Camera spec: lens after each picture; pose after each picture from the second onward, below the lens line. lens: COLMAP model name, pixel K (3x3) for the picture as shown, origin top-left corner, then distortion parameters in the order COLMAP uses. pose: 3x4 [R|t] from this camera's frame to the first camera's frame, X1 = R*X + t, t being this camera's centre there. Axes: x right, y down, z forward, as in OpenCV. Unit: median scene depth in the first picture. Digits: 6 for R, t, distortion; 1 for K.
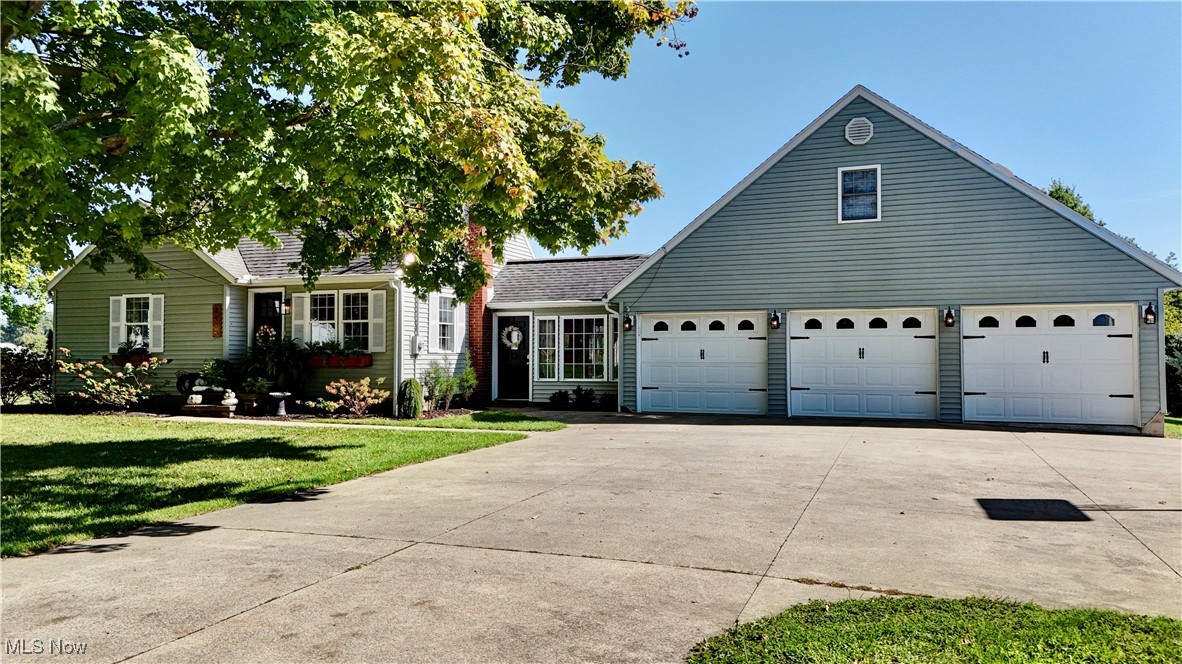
lens RADIAL K [[852.5, 0, 591.0], [0, 852.5, 332.0], [0, 0, 1]] dist [0.089651, -0.121652]
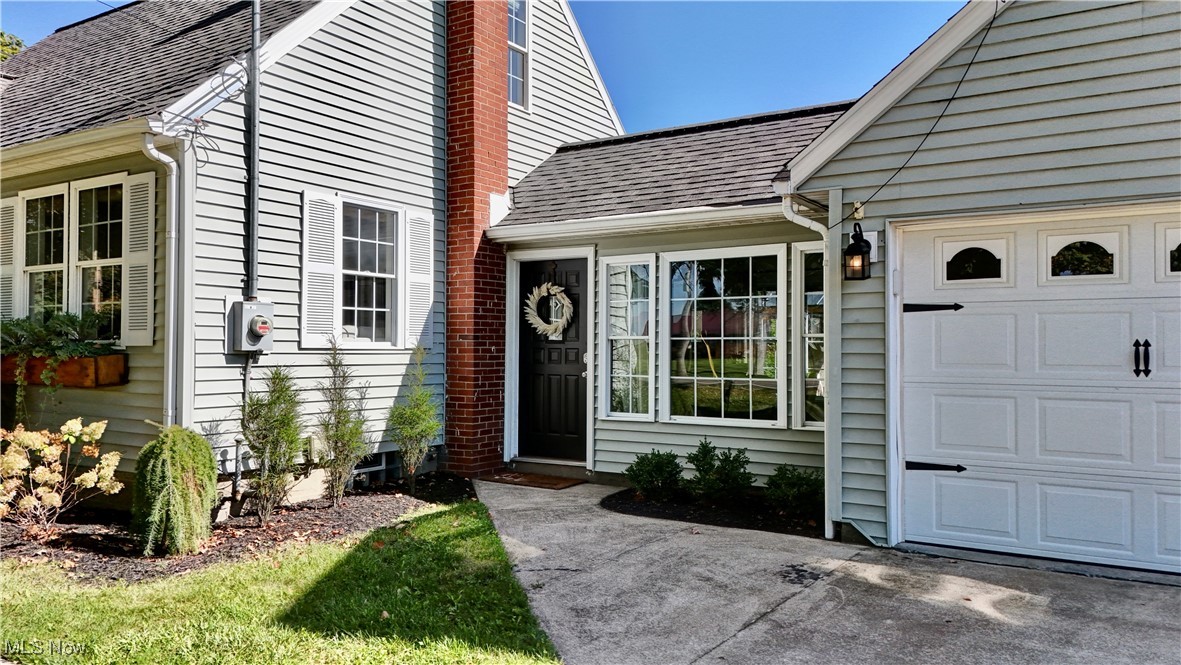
lens RADIAL K [[851.8, 0, 590.5], [0, 851.8, 332.5], [0, 0, 1]] dist [0.089651, -0.121652]
pose [[0.980802, -0.000014, -0.195006, 0.008666], [0.001880, 0.999954, 0.009382, 0.014482], [0.194997, -0.009569, 0.980757, 0.670544]]
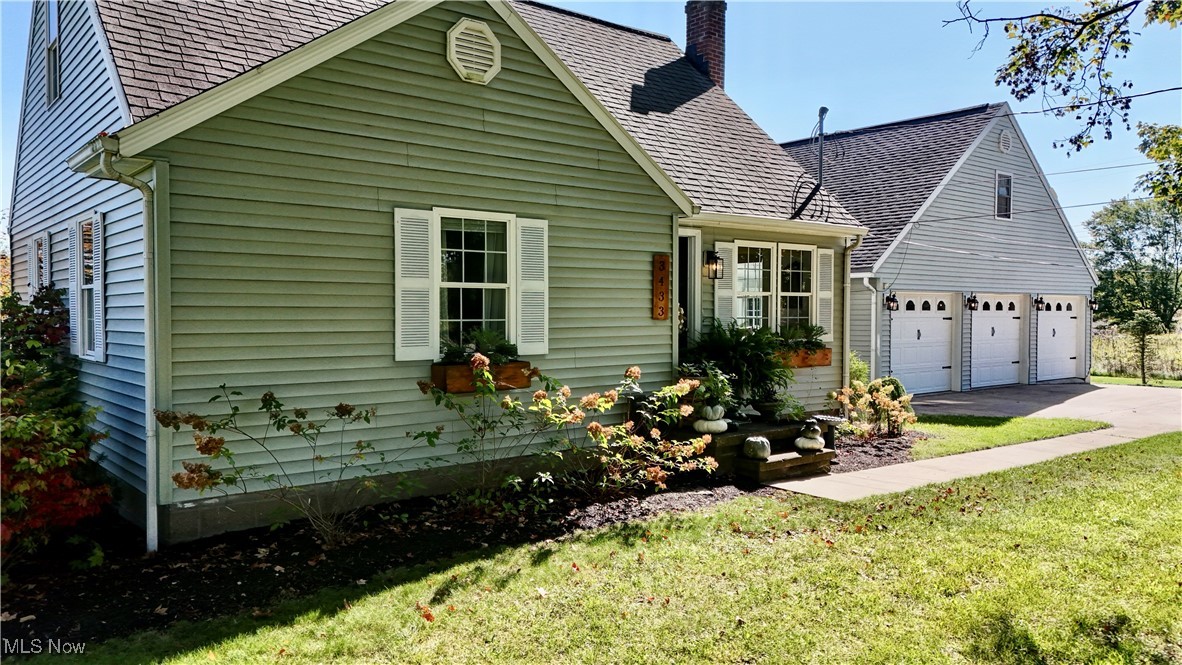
lens RADIAL K [[852.5, 0, 591.0], [0, 852.5, 332.5], [0, 0, 1]] dist [0.089651, -0.121652]
pose [[0.492419, -0.020330, 0.870121, -0.908786], [-0.023477, 0.999053, 0.036629, -0.003823], [-0.870041, -0.038465, 0.491476, 0.816967]]
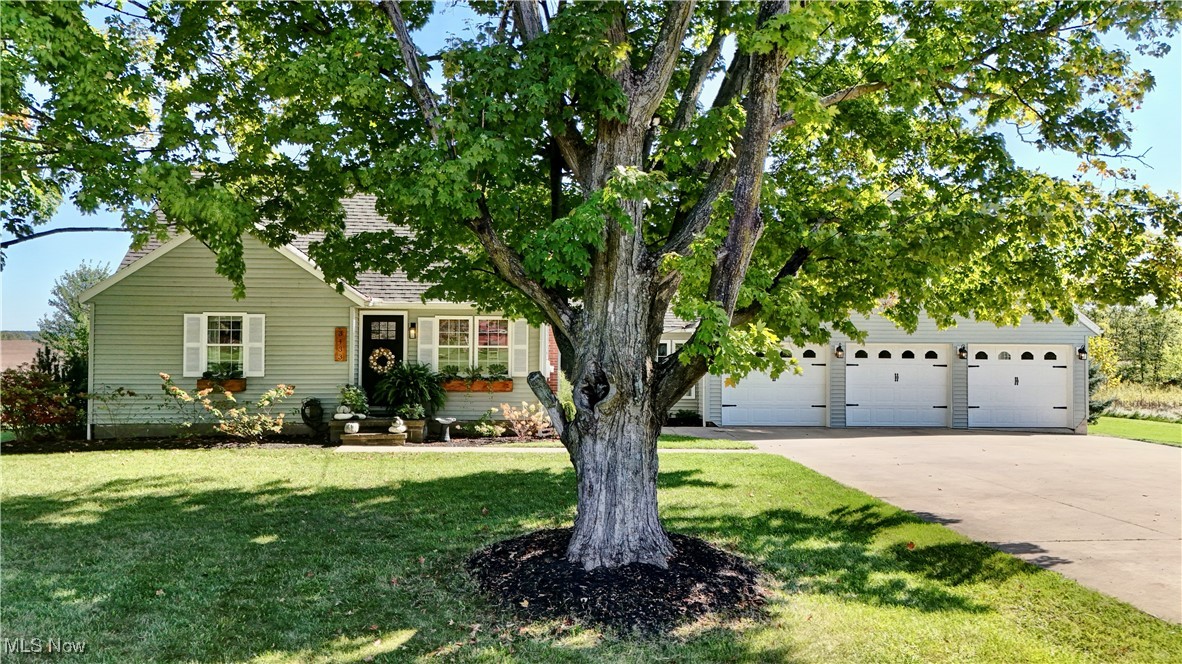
lens RADIAL K [[852.5, 0, 591.0], [0, 852.5, 332.0], [0, 0, 1]] dist [0.089651, -0.121652]
pose [[0.900048, 0.015798, 0.435503, -0.617638], [-0.020089, 0.999784, 0.005250, -0.038263], [-0.435327, -0.013474, 0.900172, 0.019414]]
